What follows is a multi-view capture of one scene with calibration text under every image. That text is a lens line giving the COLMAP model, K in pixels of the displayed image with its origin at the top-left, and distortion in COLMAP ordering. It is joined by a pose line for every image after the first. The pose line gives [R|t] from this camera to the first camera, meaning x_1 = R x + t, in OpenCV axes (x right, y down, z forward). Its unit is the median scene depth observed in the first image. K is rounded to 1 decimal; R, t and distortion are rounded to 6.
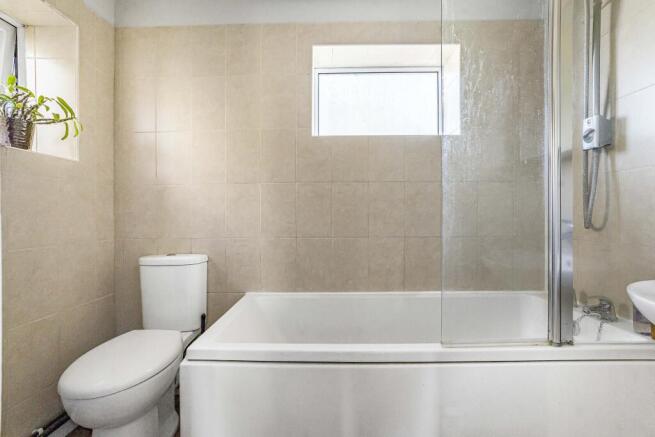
lens RADIAL K [[295.8, 0, 308.6], [0, 295.8, 215.6], [0, 0, 1]] dist [-0.000569, -0.000124]
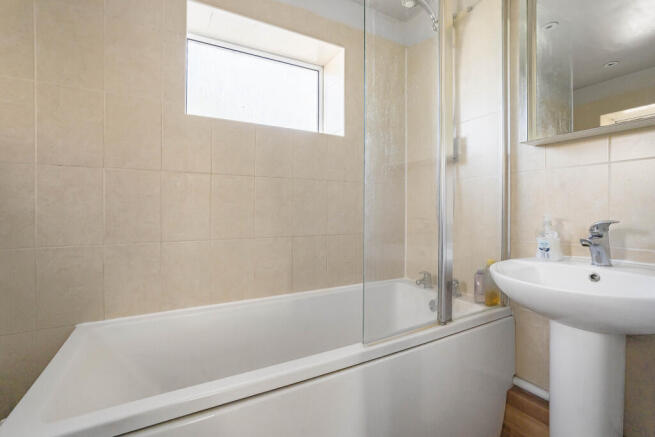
lens RADIAL K [[310.3, 0, 327.5], [0, 310.3, 218.5], [0, 0, 1]] dist [-0.000544, -0.000030]
pose [[0.858932, -0.008095, 0.512025, -0.139825], [0.001169, 0.999903, 0.013846, 0.000396], [-0.512088, -0.011294, 0.858859, 0.134545]]
